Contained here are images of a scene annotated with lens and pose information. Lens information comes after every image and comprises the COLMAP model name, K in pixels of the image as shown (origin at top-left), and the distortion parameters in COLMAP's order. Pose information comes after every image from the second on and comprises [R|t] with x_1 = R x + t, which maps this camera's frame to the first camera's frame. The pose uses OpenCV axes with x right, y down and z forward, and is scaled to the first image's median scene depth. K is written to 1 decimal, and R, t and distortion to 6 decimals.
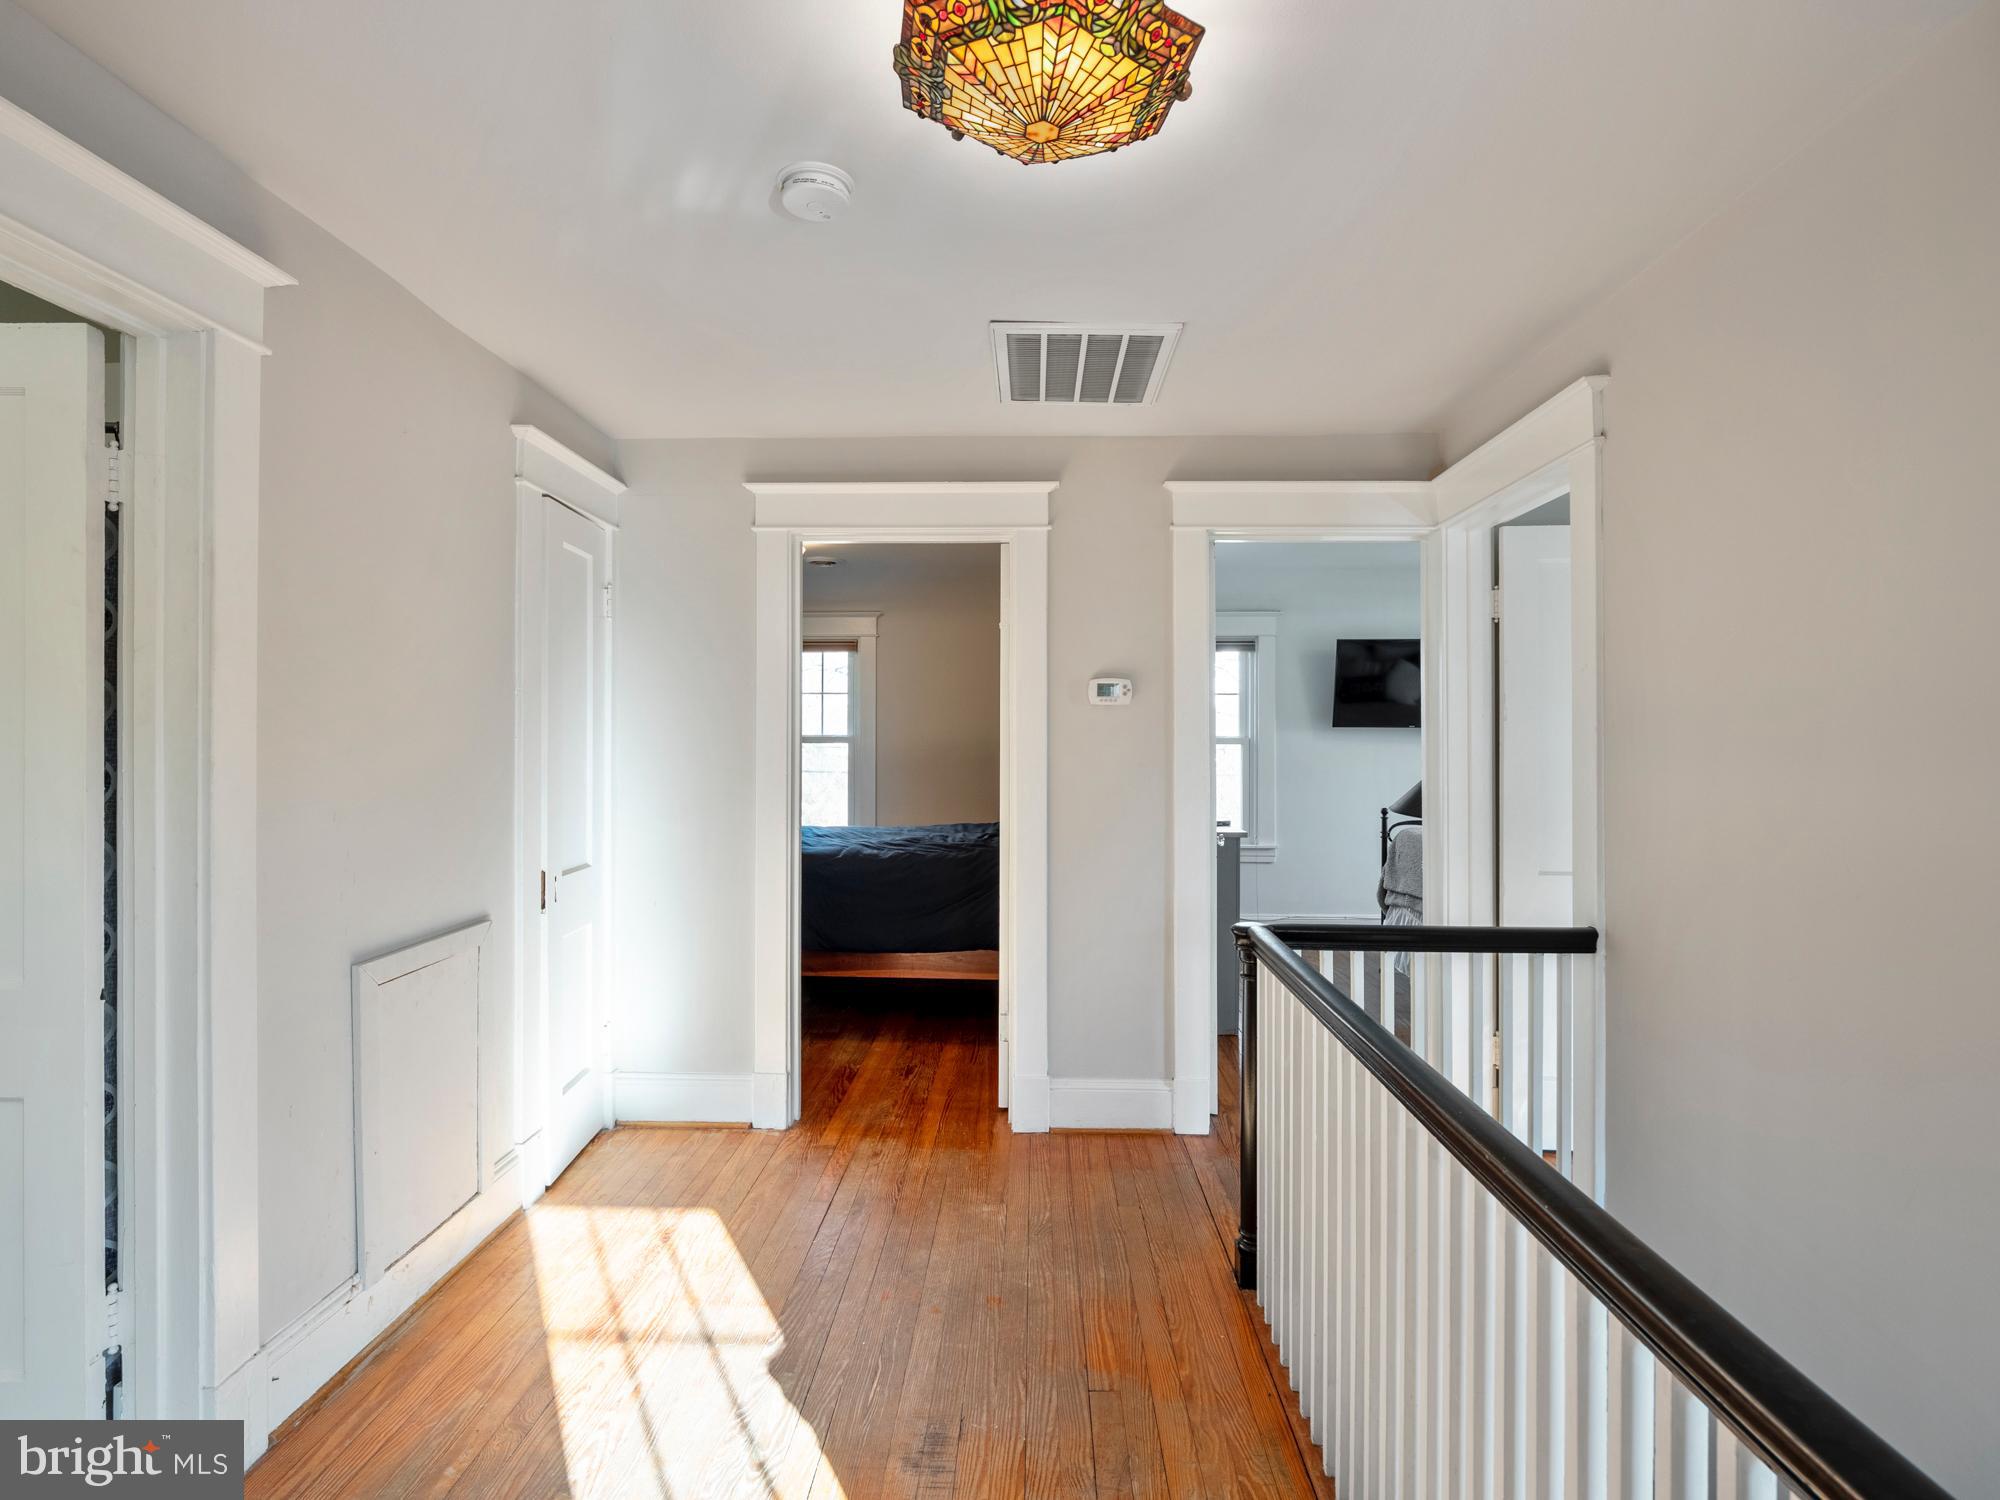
lens RADIAL K [[990.3, 0, 1005.2], [0, 990.3, 733.8], [0, 0, 1]] dist [-0.001975, -0.006883]
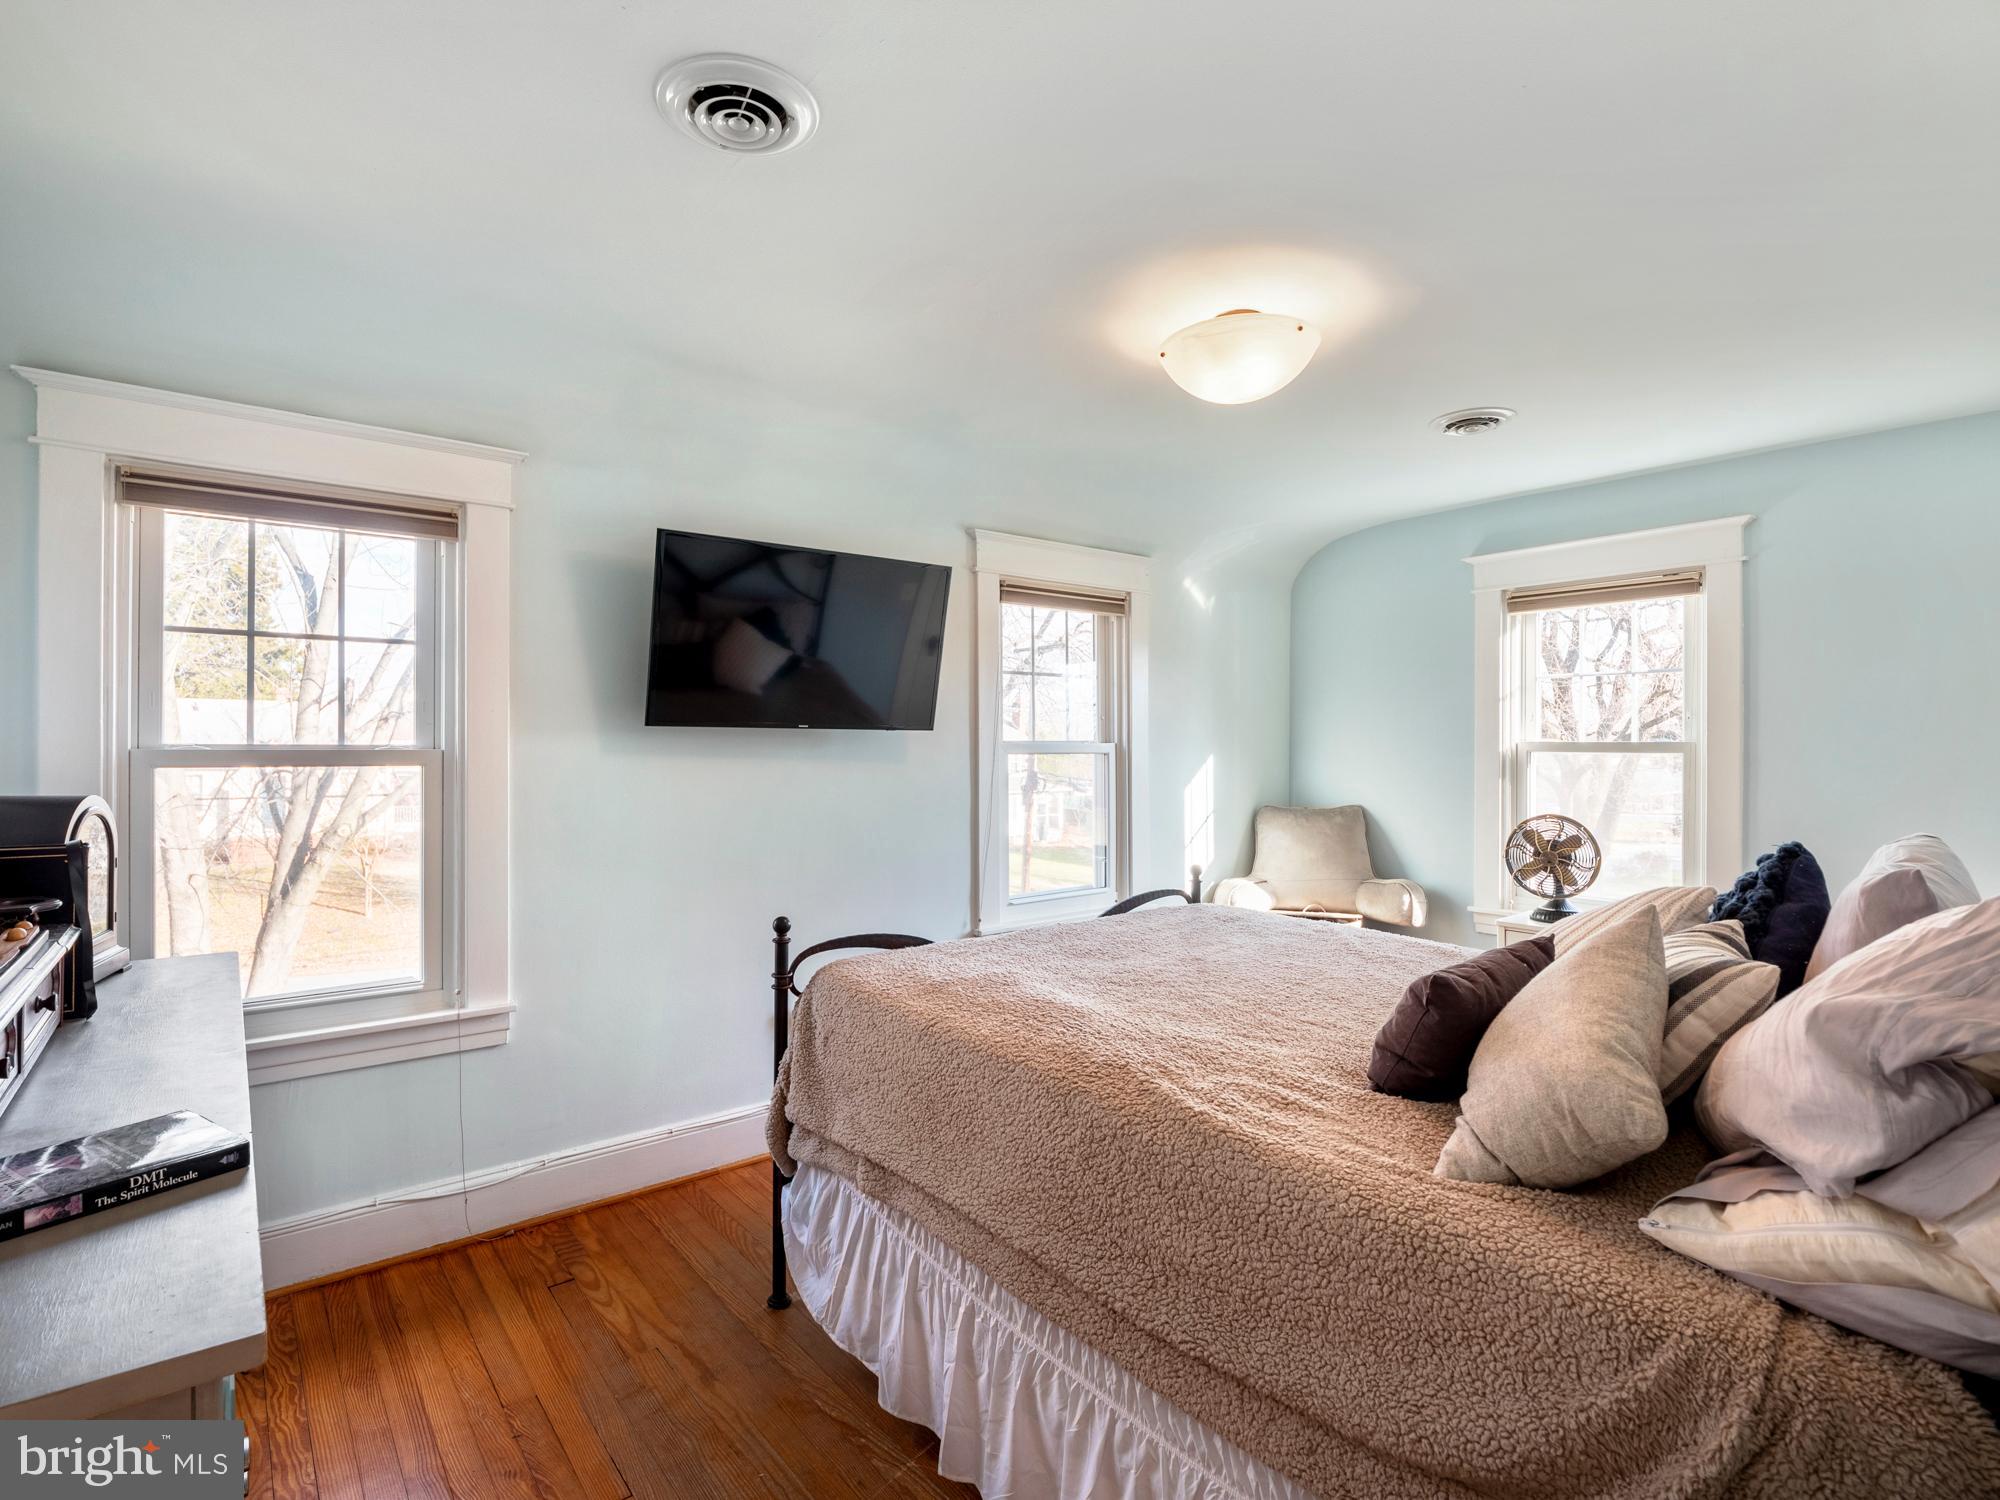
lens RADIAL K [[990.3, 0, 982.7], [0, 990.3, 750.5], [0, 0, 1]] dist [-0.001975, -0.006883]
pose [[0.764819, -0.000524, 0.644245, 0.162846], [-0.003629, 0.999980, 0.005121, 0.001305], [-0.644235, -0.006255, 0.764802, 0.573166]]
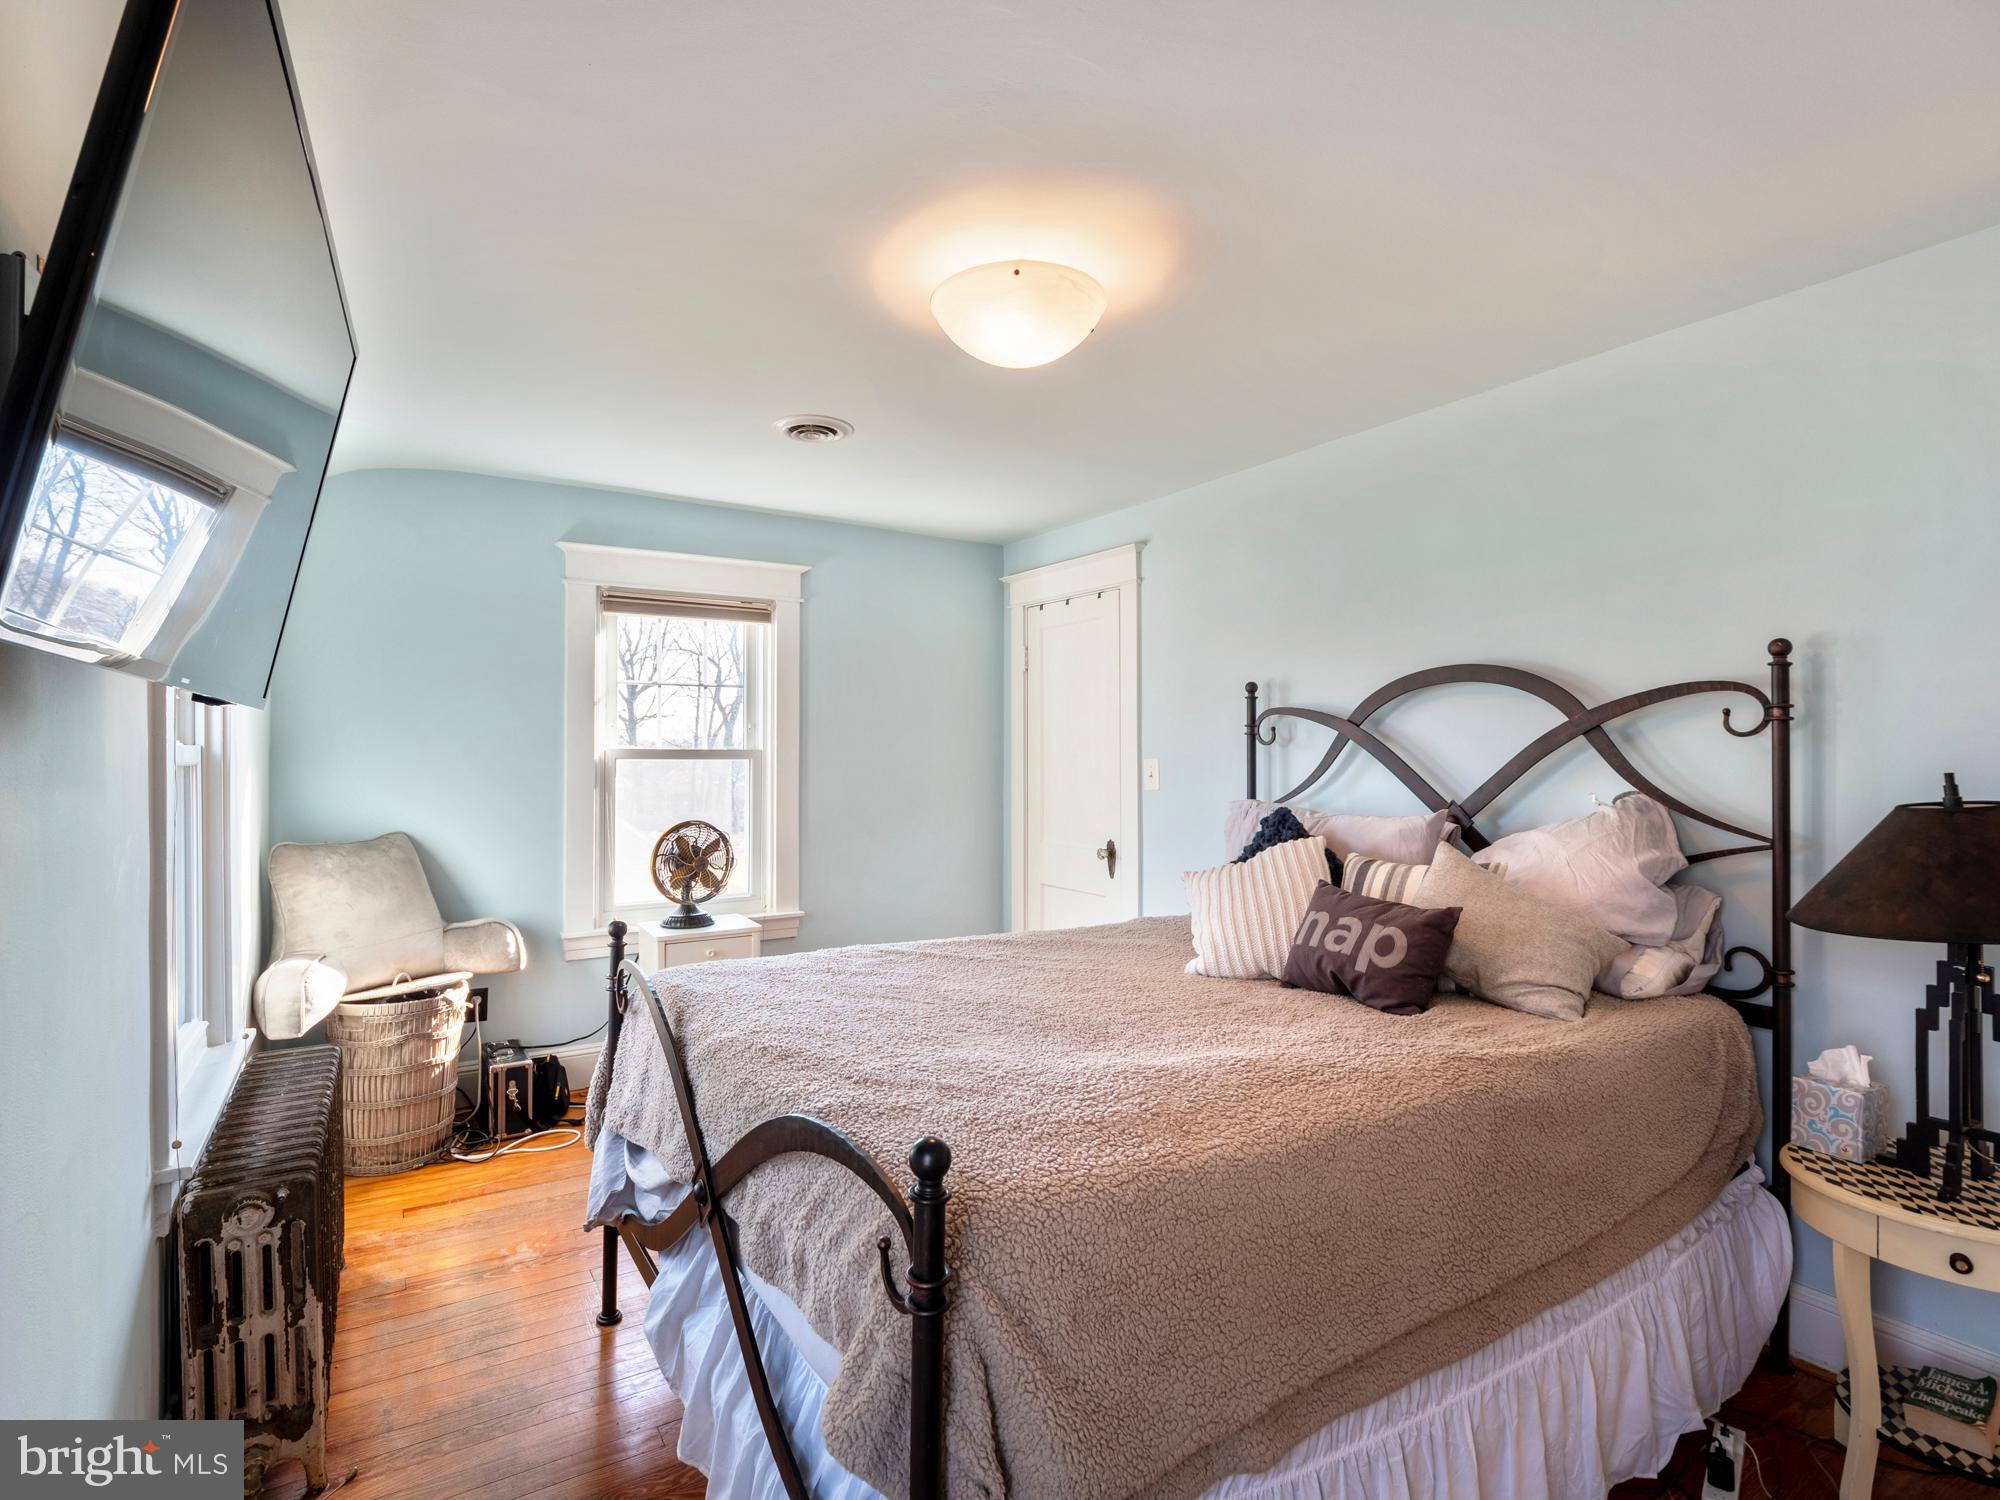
lens RADIAL K [[990.3, 0, 996.4], [0, 990.3, 750.0], [0, 0, 1]] dist [-0.001975, -0.006883]
pose [[-0.561319, 0.009513, 0.827545, 0.163481], [0.002501, 0.999949, -0.009798, 0.001361], [-0.827596, -0.003430, -0.561314, 0.579538]]
